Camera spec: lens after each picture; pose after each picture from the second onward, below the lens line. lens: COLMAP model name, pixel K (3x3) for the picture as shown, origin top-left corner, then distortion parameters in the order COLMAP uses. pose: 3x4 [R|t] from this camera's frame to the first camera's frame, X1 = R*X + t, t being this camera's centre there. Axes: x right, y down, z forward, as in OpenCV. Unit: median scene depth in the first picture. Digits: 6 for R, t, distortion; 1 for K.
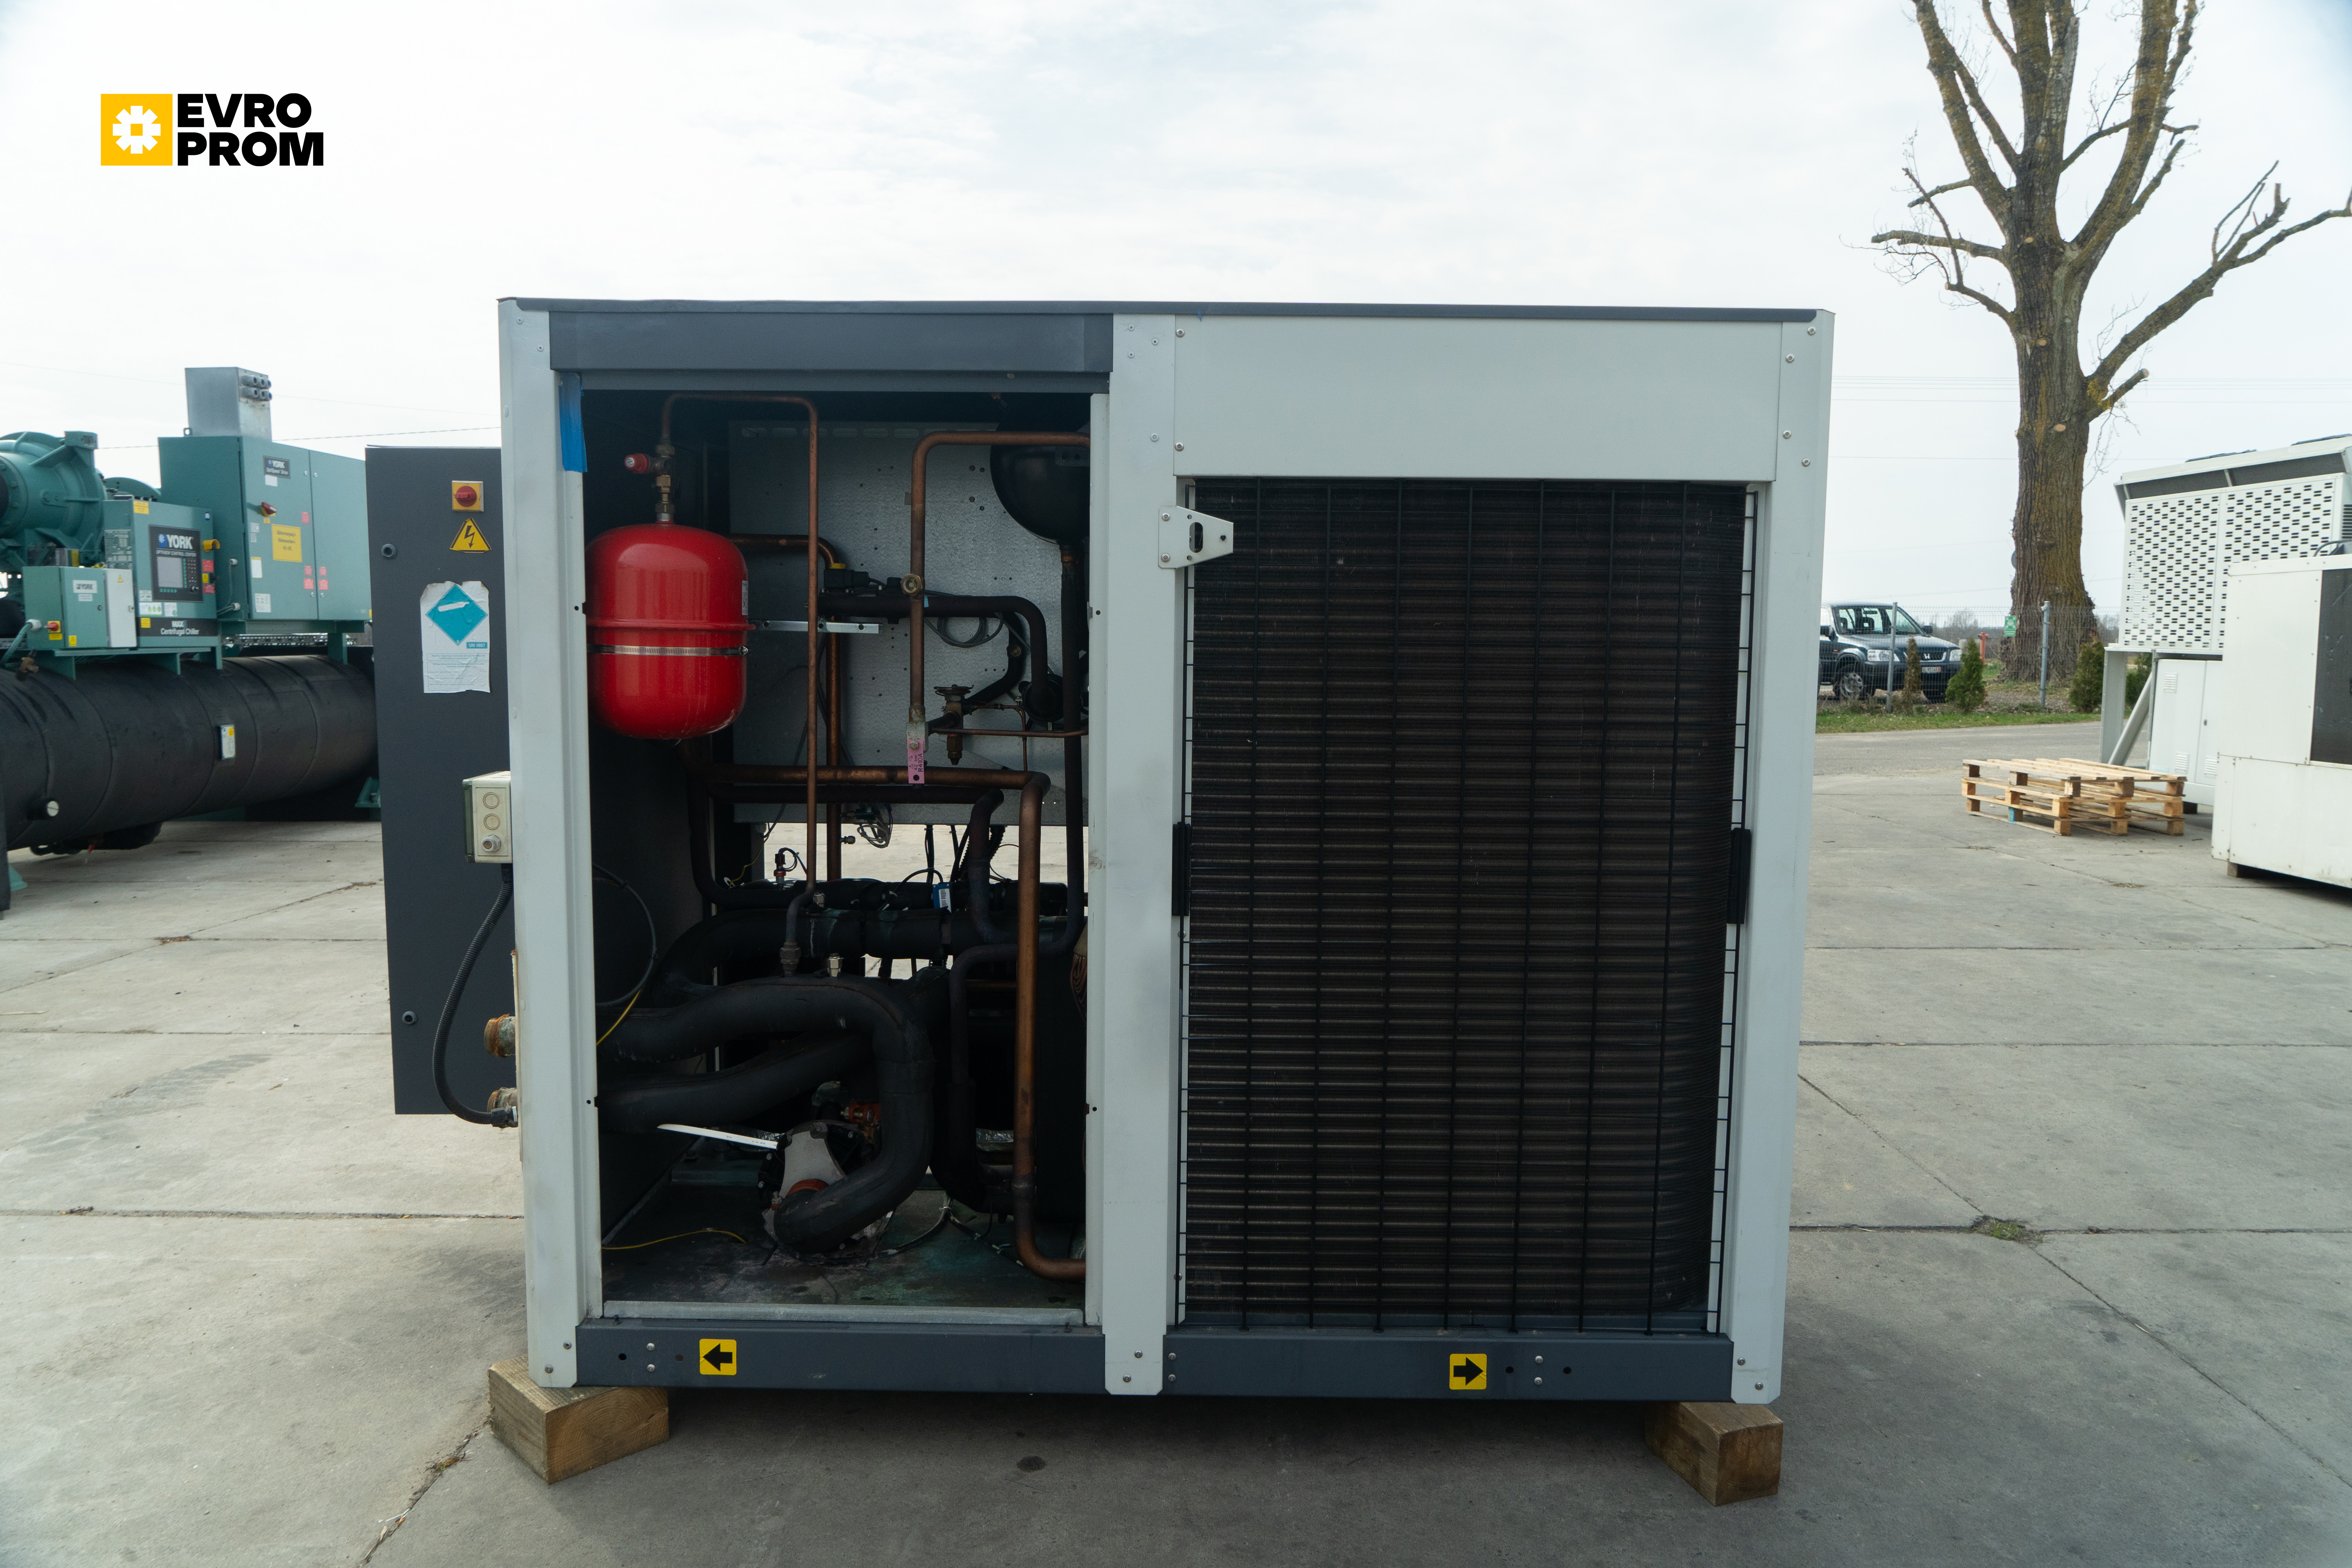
lens RADIAL K [[1556.5, 0, 1171.8], [0, 1556.5, 778.7], [0, 0, 1]] dist [-0.004037, 0.009490]
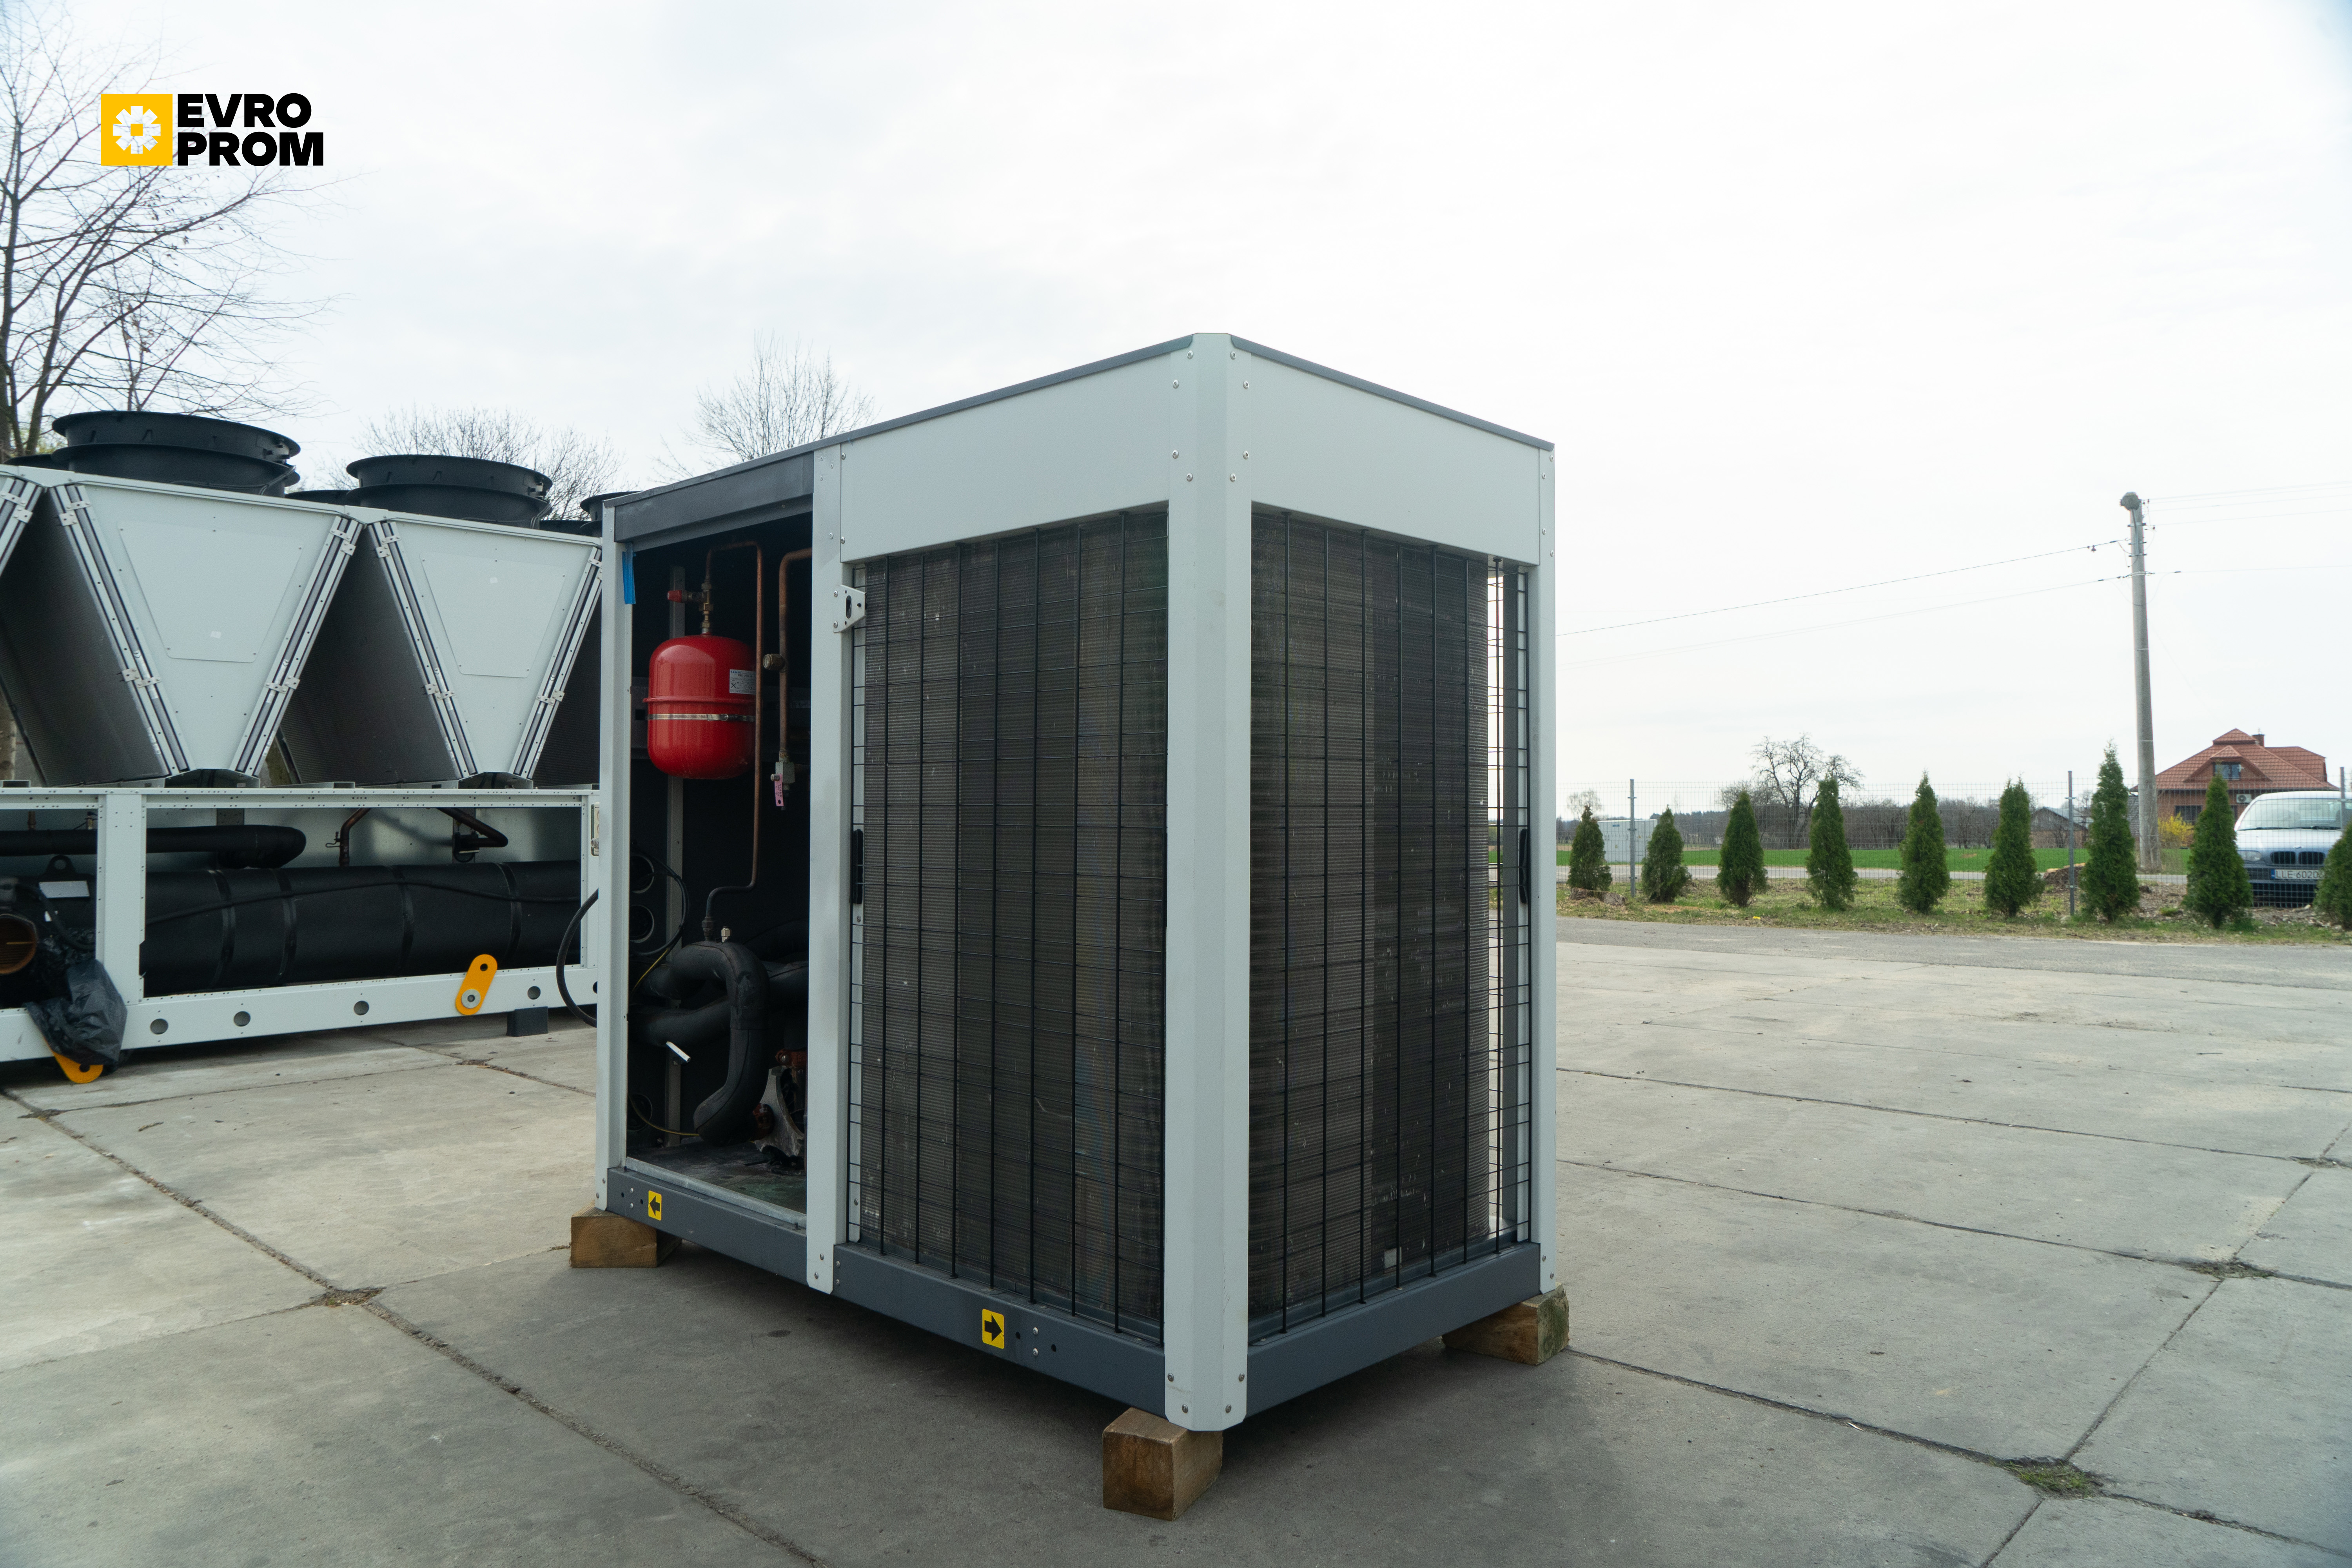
lens RADIAL K [[1556.5, 0, 1170.1], [0, 1556.5, 786.5], [0, 0, 1]] dist [-0.004037, 0.009490]
pose [[0.735711, -0.016530, -0.677093, 1.003289], [-0.061901, 0.993877, -0.091524, 0.088815], [0.674461, 0.109248, 0.730183, 0.228747]]
